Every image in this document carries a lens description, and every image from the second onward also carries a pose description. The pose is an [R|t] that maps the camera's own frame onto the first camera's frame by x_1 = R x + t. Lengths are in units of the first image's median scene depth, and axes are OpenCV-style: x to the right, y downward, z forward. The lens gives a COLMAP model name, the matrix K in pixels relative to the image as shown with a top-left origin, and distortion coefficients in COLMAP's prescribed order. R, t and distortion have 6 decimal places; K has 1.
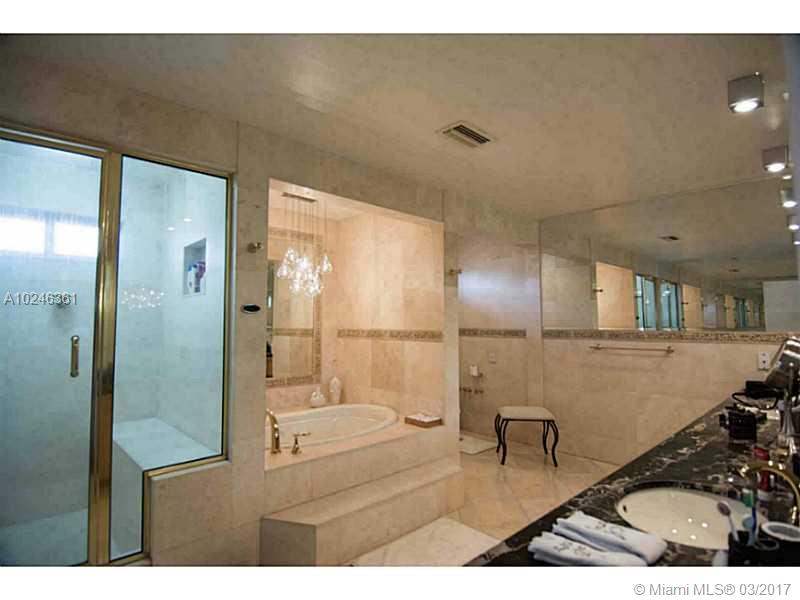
lens RADIAL K [[431.6, 0, 396.5], [0, 431.6, 300.2], [0, 0, 1]] dist [-0.007226, -0.005291]
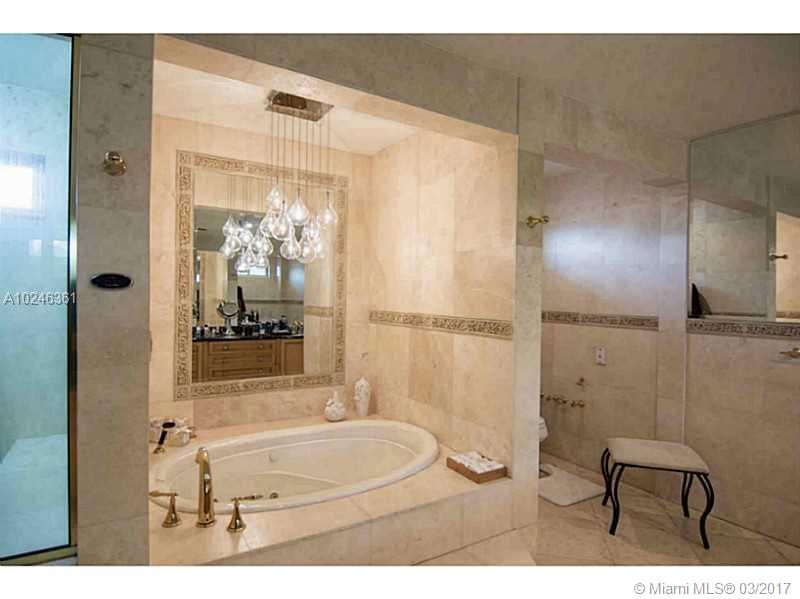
lens RADIAL K [[431.6, 0, 405.4], [0, 431.6, 299.0], [0, 0, 1]] dist [-0.007226, -0.005291]
pose [[0.978279, 0.017734, -0.206530, 0.073435], [-0.004628, 0.997954, 0.063771, 0.002778], [0.207239, -0.061430, 0.976360, 0.340595]]
